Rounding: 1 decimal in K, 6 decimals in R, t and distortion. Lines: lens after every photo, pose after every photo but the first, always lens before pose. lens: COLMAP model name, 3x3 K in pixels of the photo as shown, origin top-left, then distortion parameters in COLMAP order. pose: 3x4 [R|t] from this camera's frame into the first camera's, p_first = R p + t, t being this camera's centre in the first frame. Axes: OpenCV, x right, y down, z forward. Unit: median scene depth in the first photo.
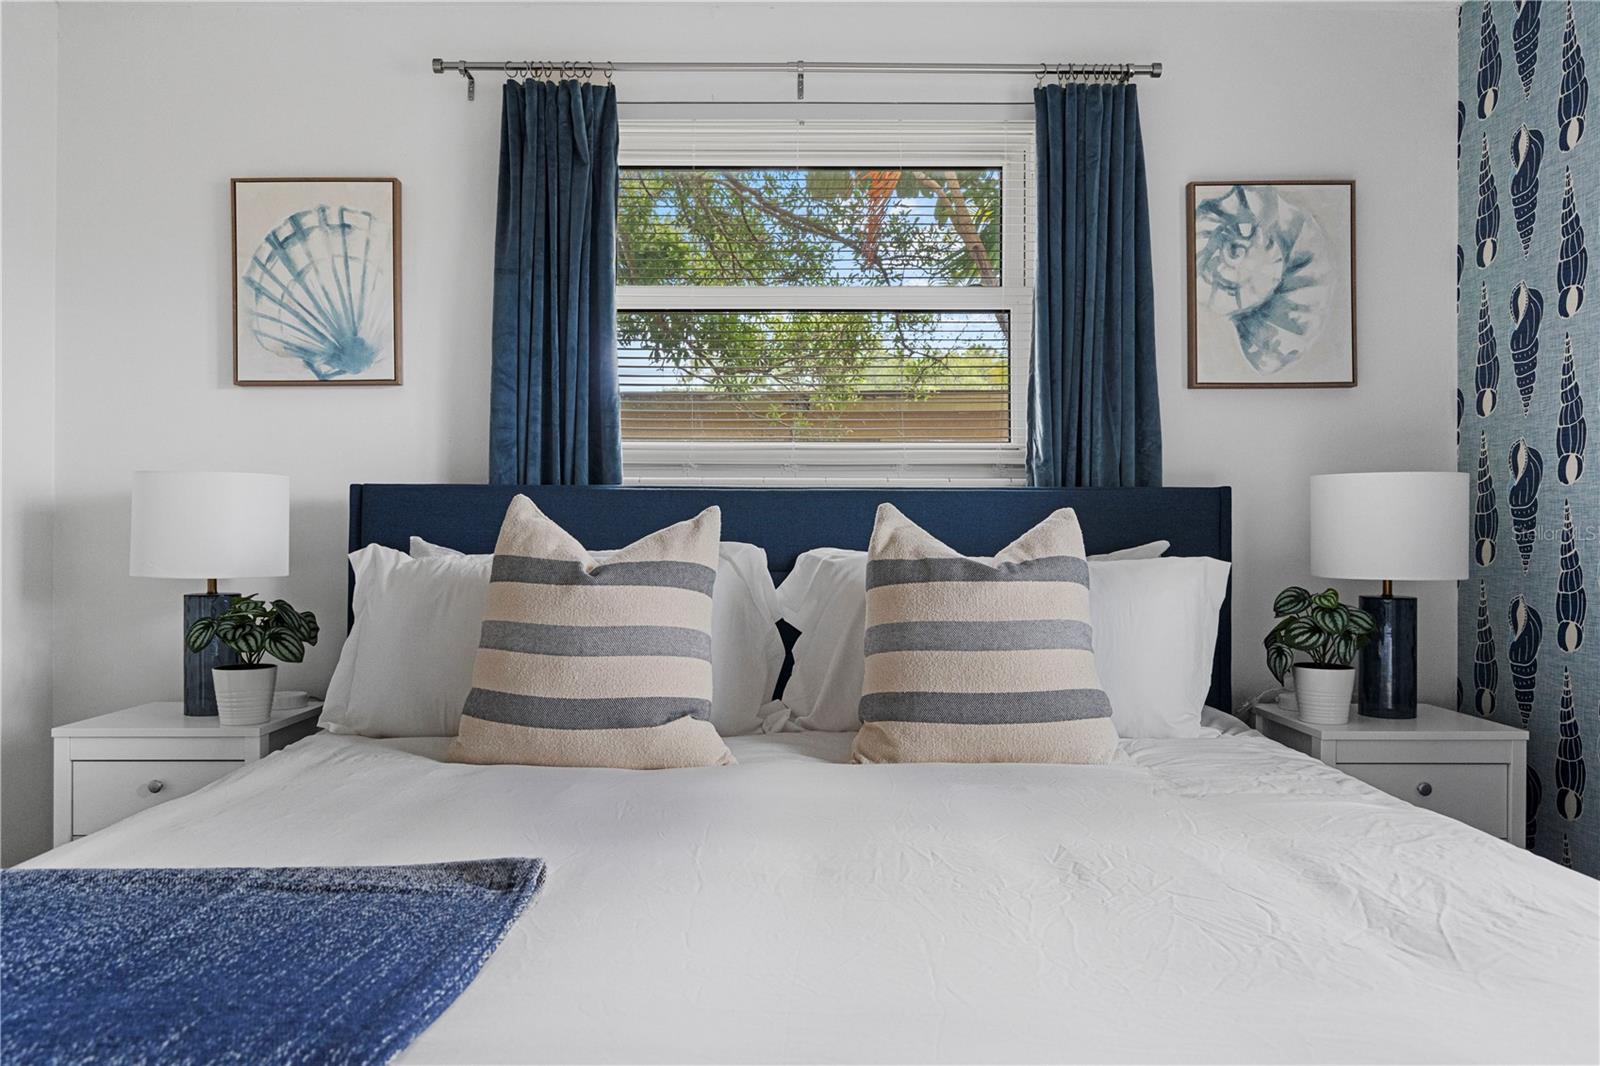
lens RADIAL K [[1172.2, 0, 799.8], [0, 1172.2, 536.8], [0, 0, 1]] dist [0.009558, -0.002674]
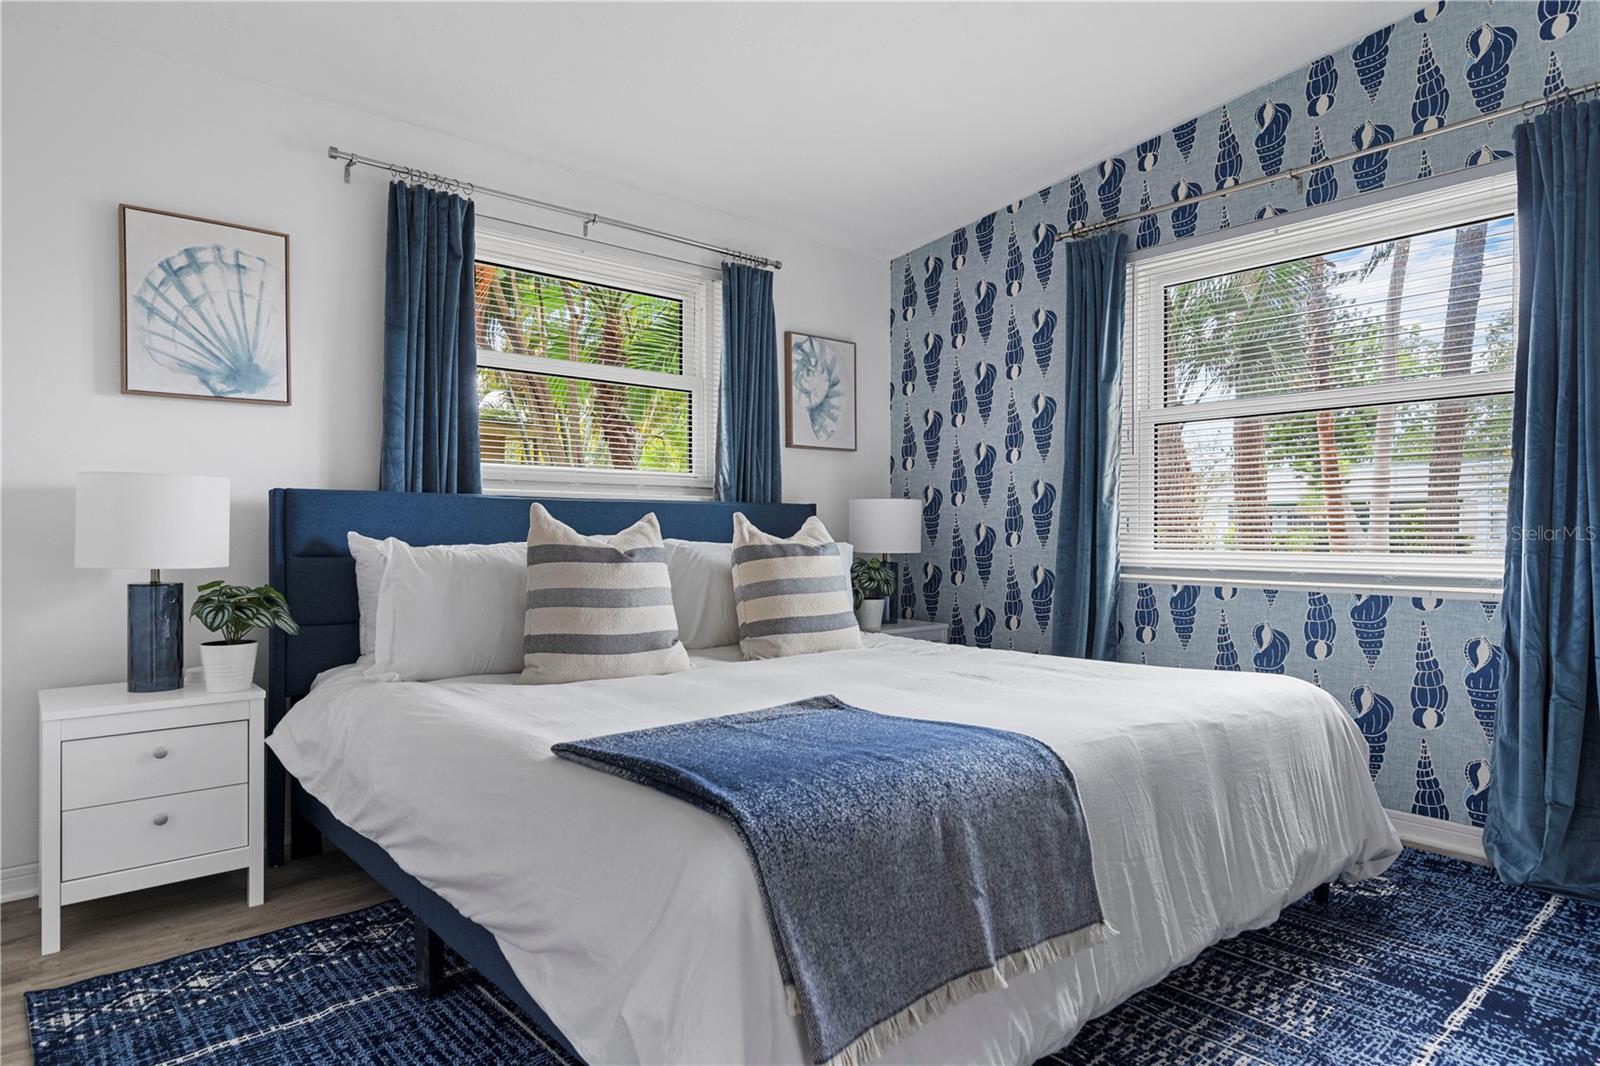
lens RADIAL K [[935.5, 0, 800.8], [0, 935.5, 532.0], [0, 0, 1]] dist [0.000969, 0.001236]
pose [[0.752467, -0.000906, 0.658629, -0.583209], [-0.000382, 0.999998, 0.001812, -0.001681], [-0.658629, -0.001615, 0.752466, -0.071888]]
